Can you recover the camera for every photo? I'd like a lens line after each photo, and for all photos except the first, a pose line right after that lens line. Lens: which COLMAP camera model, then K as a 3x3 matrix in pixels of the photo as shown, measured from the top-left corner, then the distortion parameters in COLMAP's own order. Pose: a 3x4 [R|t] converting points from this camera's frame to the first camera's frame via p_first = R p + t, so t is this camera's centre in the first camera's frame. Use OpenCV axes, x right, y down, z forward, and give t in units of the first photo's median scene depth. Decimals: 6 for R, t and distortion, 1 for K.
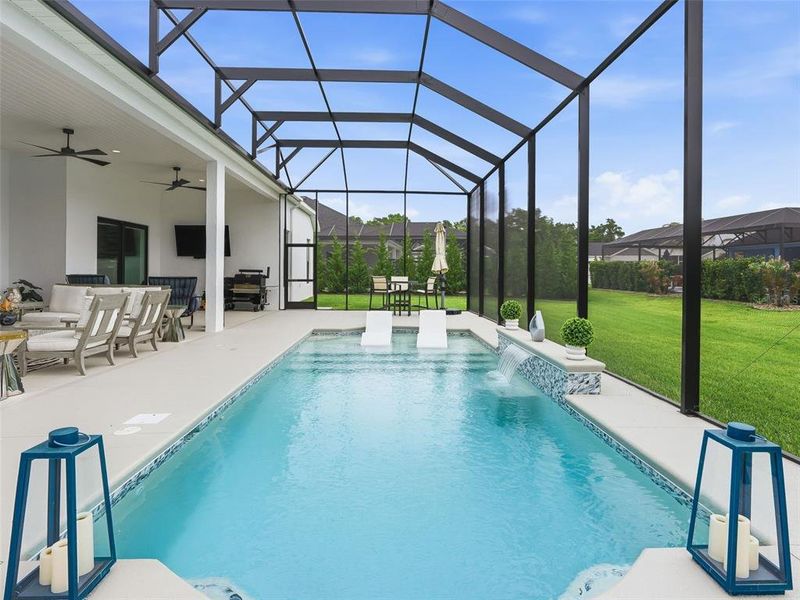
lens RADIAL K [[465.4, 0, 399.7], [0, 465.4, 269.4], [0, 0, 1]] dist [-0.003438, 0.000063]
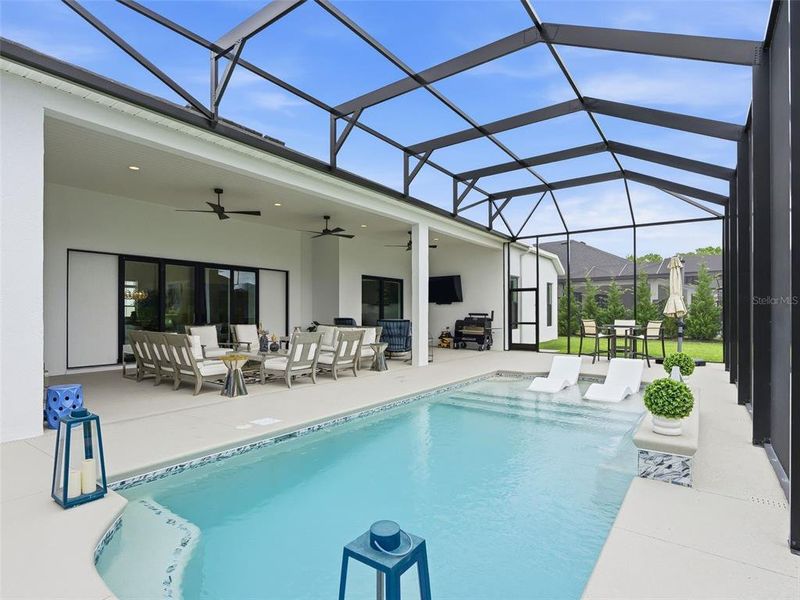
lens RADIAL K [[423.4, 0, 373.2], [0, 423.4, 312.9], [0, 0, 1]] dist [-0.031244, 0.019642]
pose [[0.772581, -0.006714, -0.634881, 0.152003], [0.008017, 0.999968, -0.000818, -0.001861], [0.634866, -0.004458, 0.772610, 0.060683]]
